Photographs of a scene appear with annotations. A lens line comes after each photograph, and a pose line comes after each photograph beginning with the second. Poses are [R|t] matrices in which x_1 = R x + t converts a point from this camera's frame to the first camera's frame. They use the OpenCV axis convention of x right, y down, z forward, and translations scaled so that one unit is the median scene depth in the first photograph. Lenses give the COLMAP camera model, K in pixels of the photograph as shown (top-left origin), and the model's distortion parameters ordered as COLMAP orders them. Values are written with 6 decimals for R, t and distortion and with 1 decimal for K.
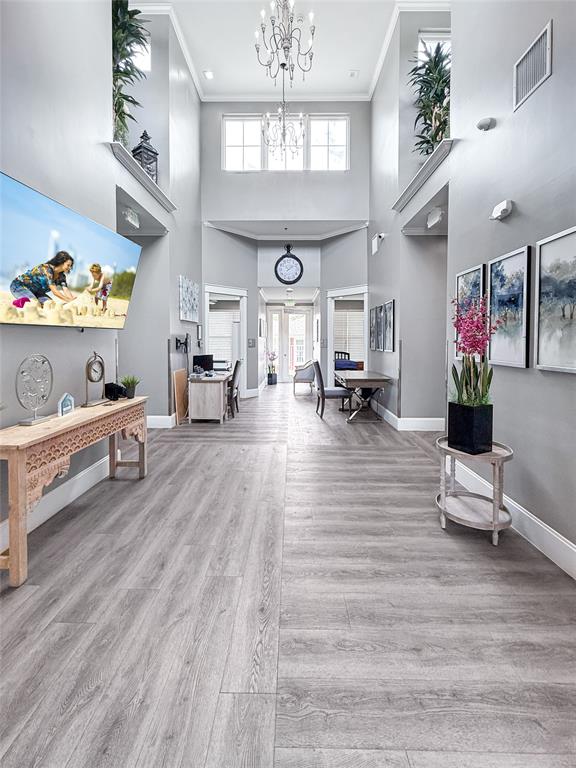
lens RADIAL K [[323.3, 0, 284.1], [0, 323.3, 345.3], [0, 0, 1]] dist [0.000694, -0.000012]
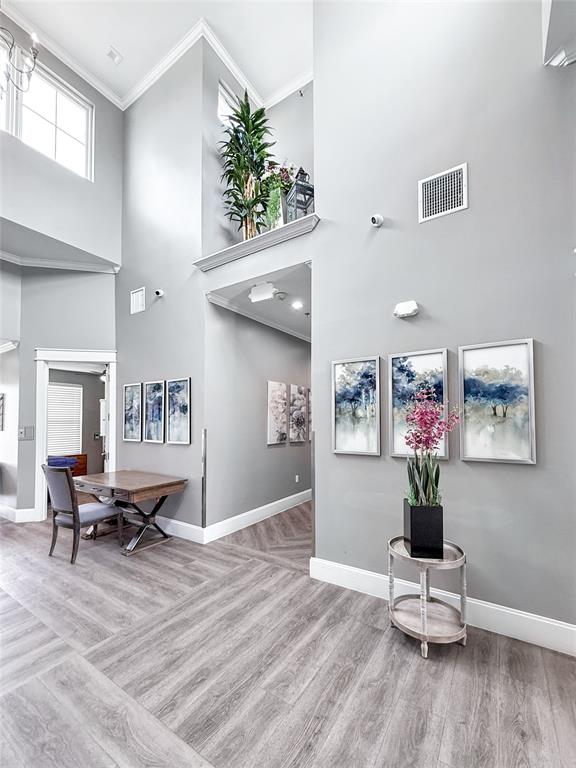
lens RADIAL K [[319.0, 0, 285.4], [0, 319.0, 413.0], [0, 0, 1]] dist [-0.000557, -0.000135]
pose [[0.524921, 0.021316, 0.850884, -0.408161], [0.013957, 0.999336, -0.033645, -0.052207], [-0.851036, 0.029537, 0.524275, 0.811173]]
